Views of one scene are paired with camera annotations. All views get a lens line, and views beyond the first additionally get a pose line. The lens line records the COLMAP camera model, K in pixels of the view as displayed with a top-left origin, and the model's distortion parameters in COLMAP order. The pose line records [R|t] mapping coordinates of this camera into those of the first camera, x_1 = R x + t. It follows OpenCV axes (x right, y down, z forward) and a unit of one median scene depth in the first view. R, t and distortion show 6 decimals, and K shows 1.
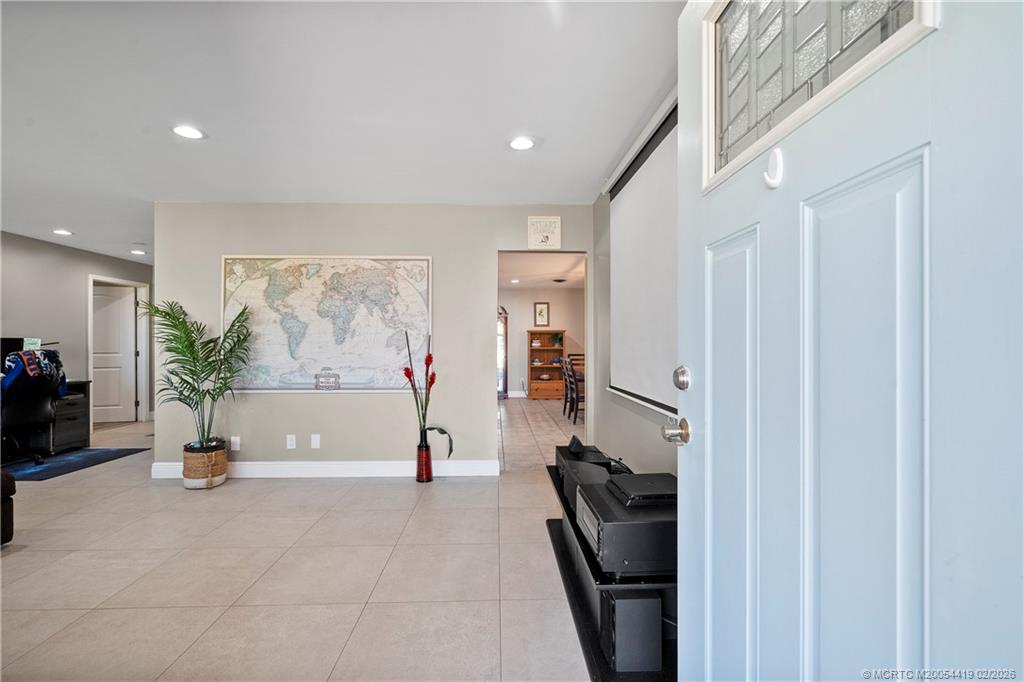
lens RADIAL K [[465.2, 0, 509.5], [0, 465.2, 347.0], [0, 0, 1]] dist [-0.000378, 0.000253]
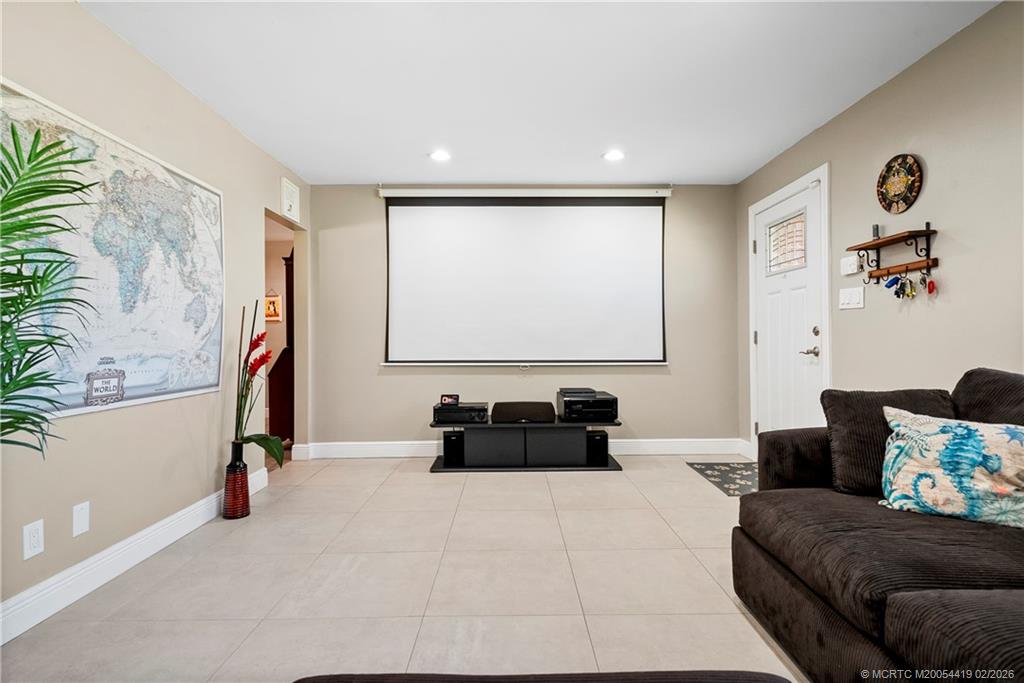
lens RADIAL K [[532.3, 0, 513.3], [0, 532.3, 339.3], [0, 0, 1]] dist [0.007128, -0.000025]
pose [[0.006150, 0.005830, 0.999964, -0.954806], [0.007313, 0.999956, -0.005875, 0.030809], [-0.999954, 0.007349, 0.006107, 0.568223]]
